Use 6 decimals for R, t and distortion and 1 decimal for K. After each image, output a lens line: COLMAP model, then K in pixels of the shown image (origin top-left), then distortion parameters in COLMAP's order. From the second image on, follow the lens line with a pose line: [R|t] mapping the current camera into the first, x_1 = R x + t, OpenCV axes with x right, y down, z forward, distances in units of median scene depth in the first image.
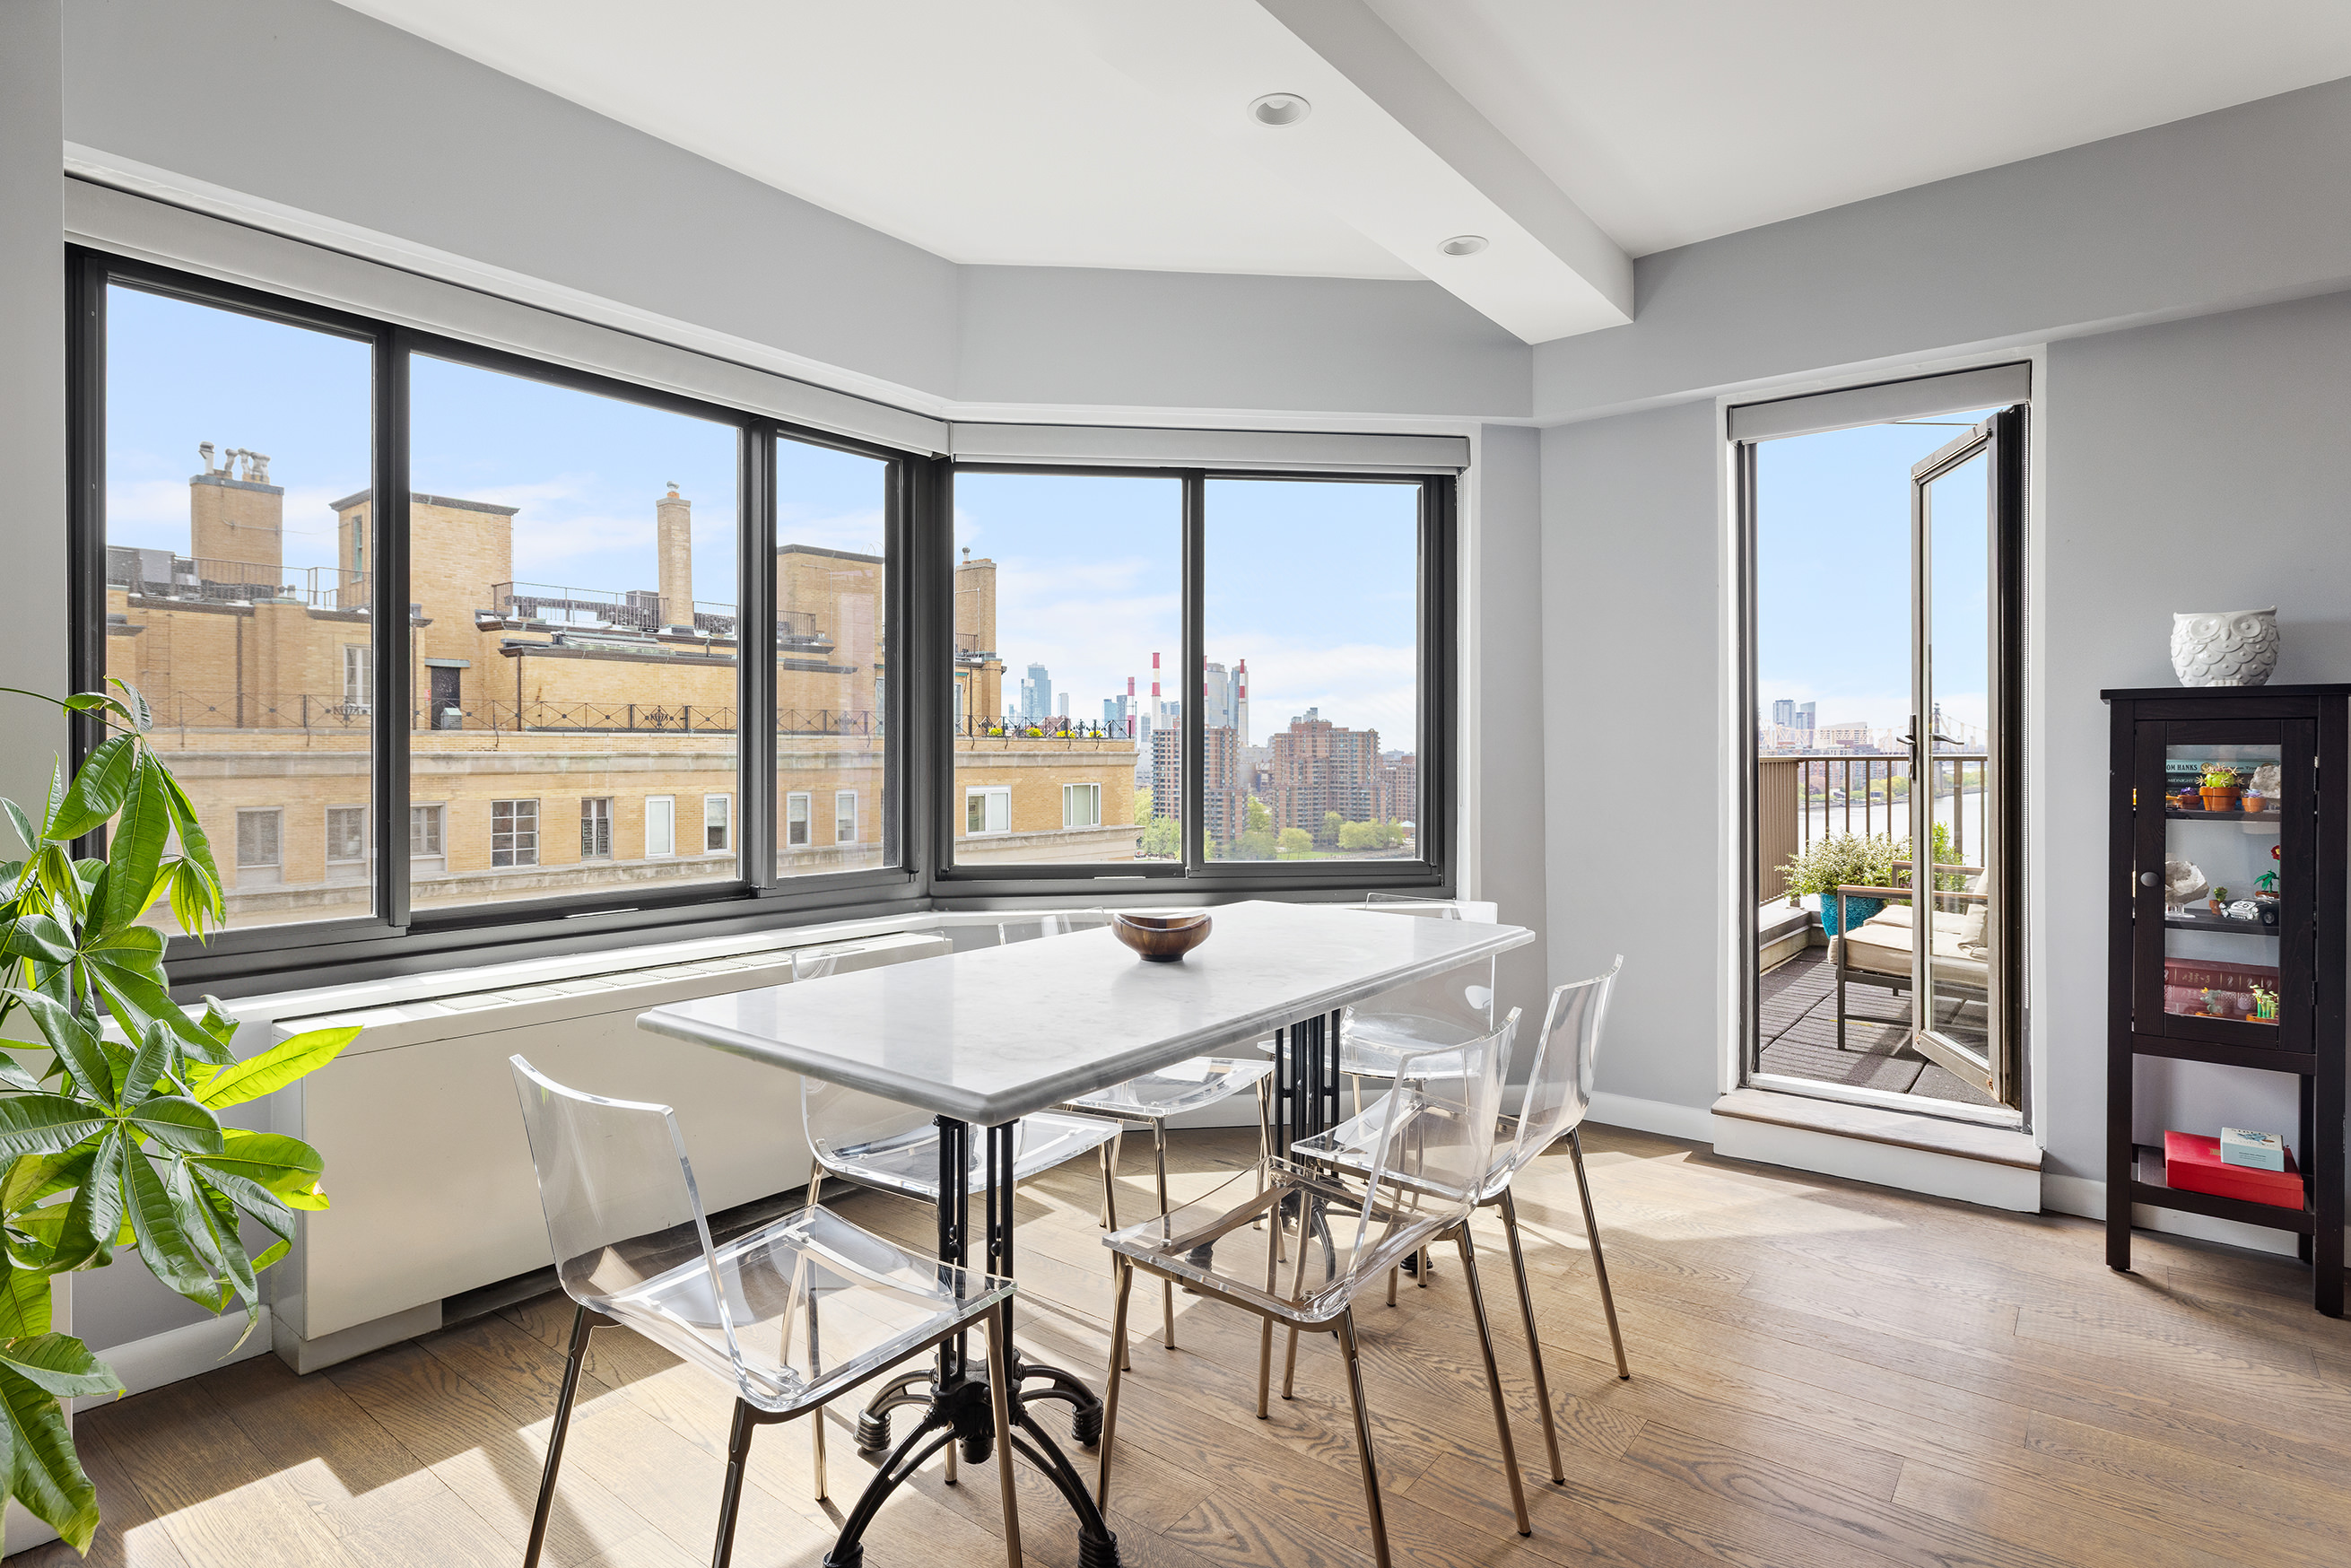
lens RADIAL K [[1200.0, 0, 1166.4], [0, 1200.0, 766.3], [0, 0, 1]] dist [-0.007448, -0.000625]
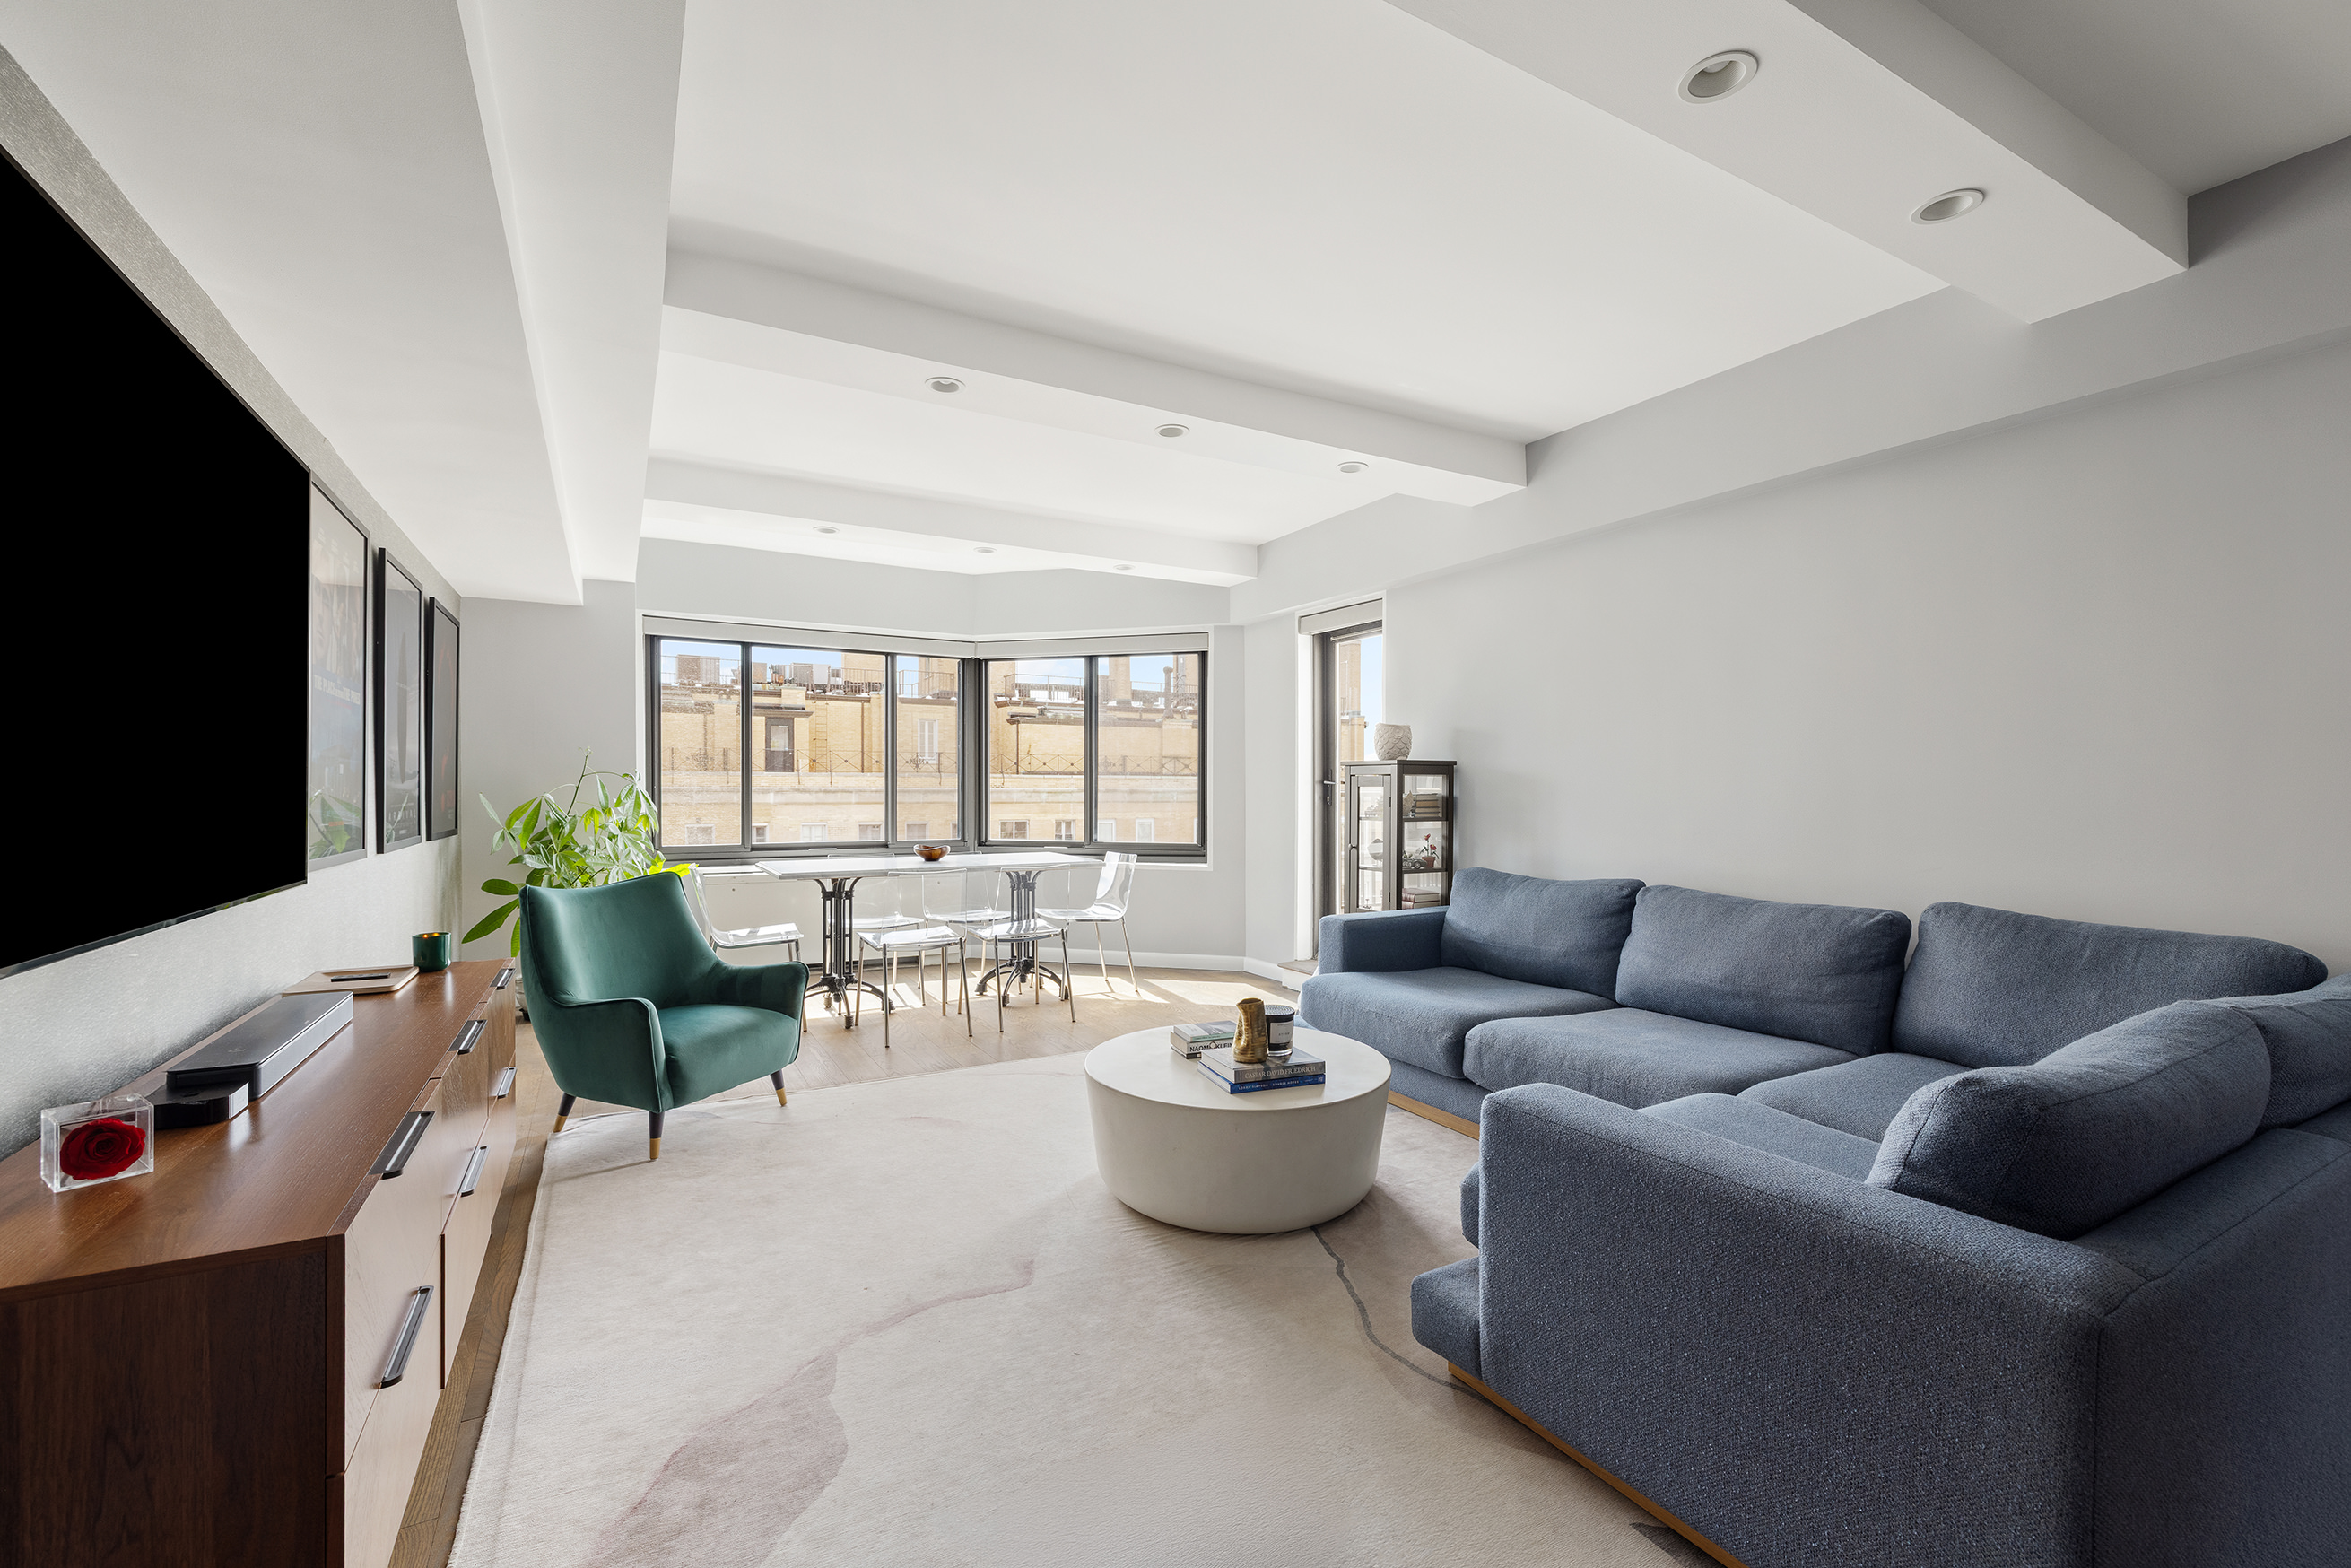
lens RADIAL K [[1029.2, 0, 1174.1], [0, 1029.2, 794.4], [0, 0, 1]] dist [0.000666, 0.000004]
pose [[0.919441, 0.005514, -0.393190, 0.137948], [-0.008338, 0.999950, -0.005473, 0.001040], [0.393140, 0.008311, 0.919441, -0.095132]]
